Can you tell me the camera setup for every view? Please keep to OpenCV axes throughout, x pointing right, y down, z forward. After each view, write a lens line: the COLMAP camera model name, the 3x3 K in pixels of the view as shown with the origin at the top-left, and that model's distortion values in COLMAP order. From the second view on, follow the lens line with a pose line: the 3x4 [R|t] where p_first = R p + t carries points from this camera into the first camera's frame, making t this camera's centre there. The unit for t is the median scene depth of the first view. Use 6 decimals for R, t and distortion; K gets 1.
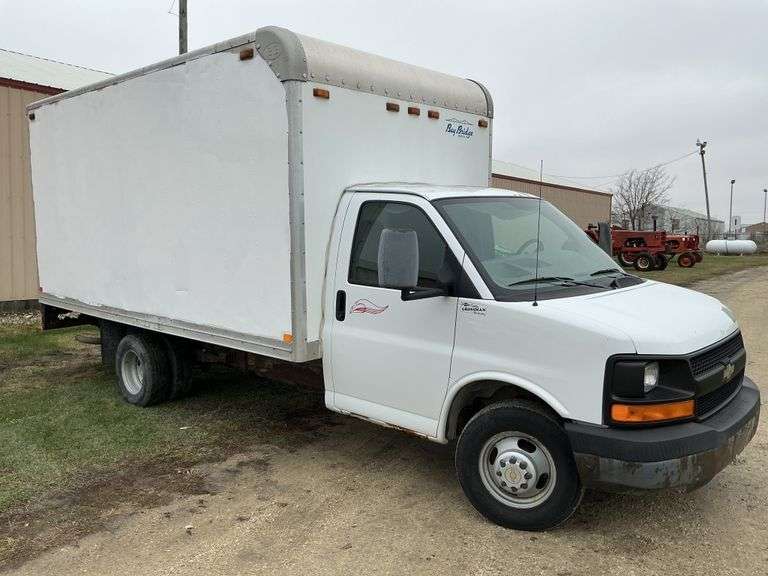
lens RADIAL K [[642.5, 0, 383.9], [0, 642.5, 289.1], [0, 0, 1]] dist [0.070051, -0.009505]
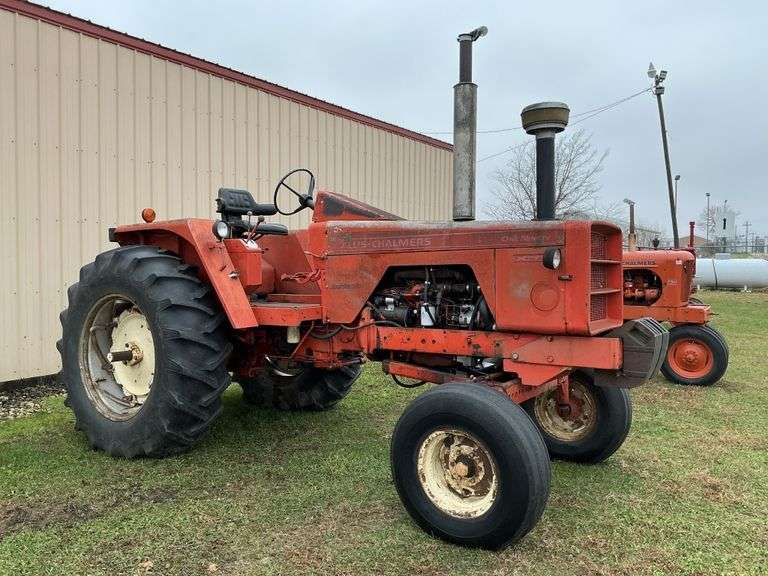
lens RADIAL K [[642.5, 0, 384.2], [0, 642.5, 289.2], [0, 0, 1]] dist [0.070051, -0.009505]
pose [[0.994924, -0.010901, 0.100032, 0.357036], [0.013651, 0.999546, -0.026847, -0.068825], [-0.099694, 0.028077, 0.994622, 0.841367]]
